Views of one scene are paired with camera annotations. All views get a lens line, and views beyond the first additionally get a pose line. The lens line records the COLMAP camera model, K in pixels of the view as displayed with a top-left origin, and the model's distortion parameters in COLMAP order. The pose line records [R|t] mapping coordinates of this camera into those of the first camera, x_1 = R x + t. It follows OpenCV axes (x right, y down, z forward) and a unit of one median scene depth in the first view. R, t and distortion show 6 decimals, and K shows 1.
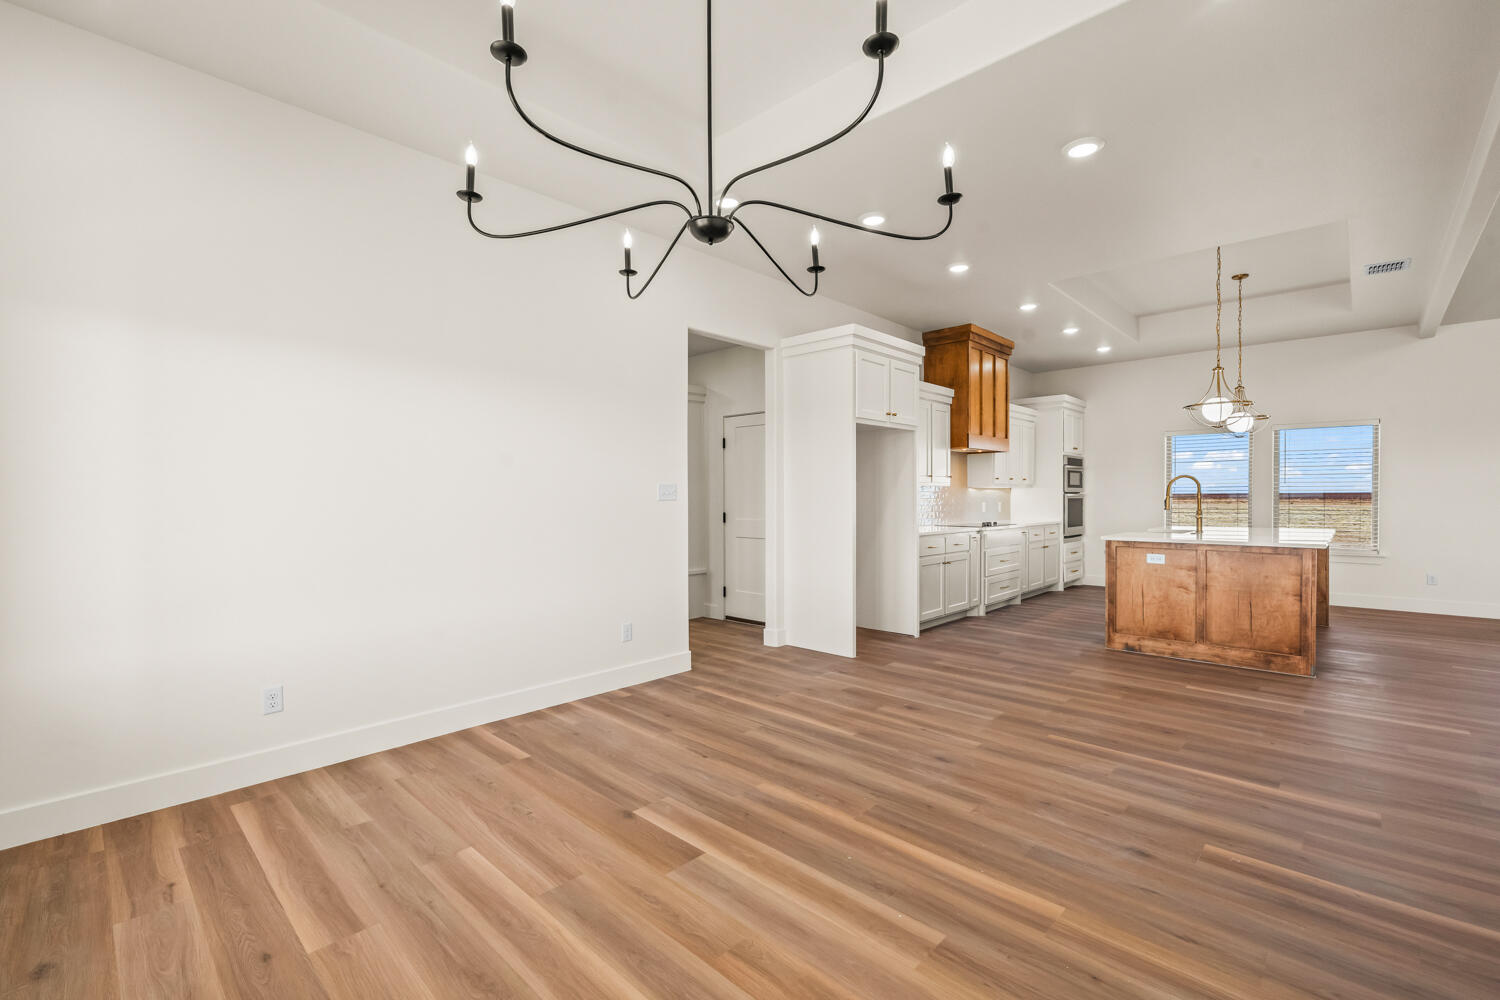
lens RADIAL K [[644.4, 0, 736.5], [0, 644.4, 506.1], [0, 0, 1]] dist [0.000464, 0.001317]
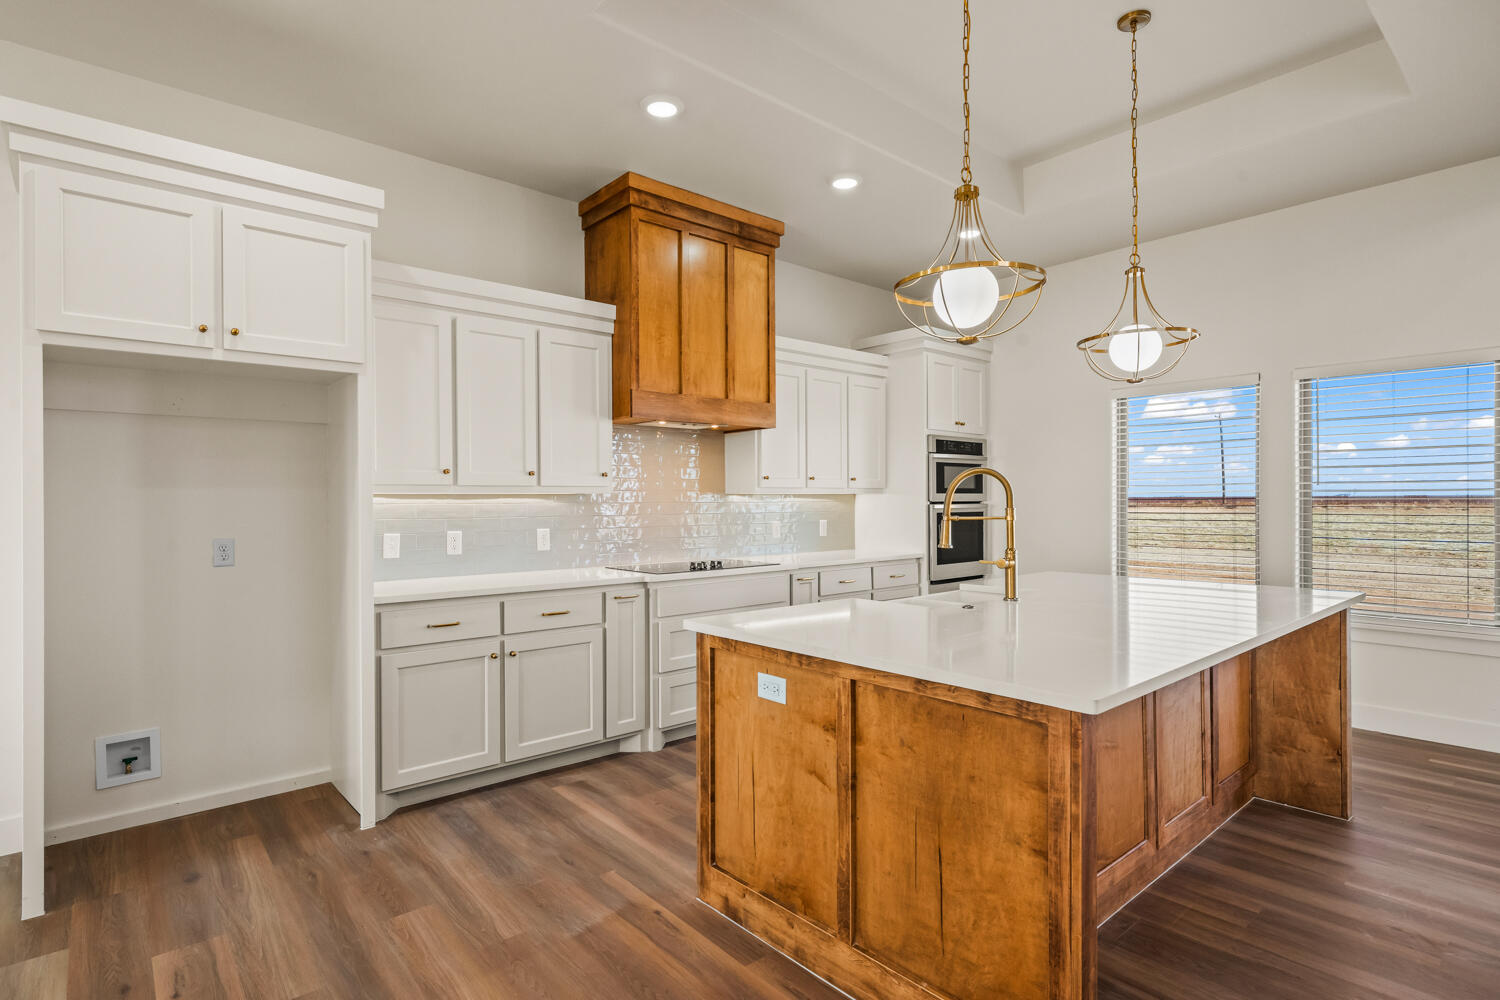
lens RADIAL K [[753.6, 0, 755.6], [0, 753.6, 506.1], [0, 0, 1]] dist [0.003368, 0.000448]
pose [[0.996542, -0.001398, -0.083074, 0.591248], [0.000943, 0.999984, -0.005518, -0.020248], [0.083081, 0.005420, 0.996528, 0.485679]]
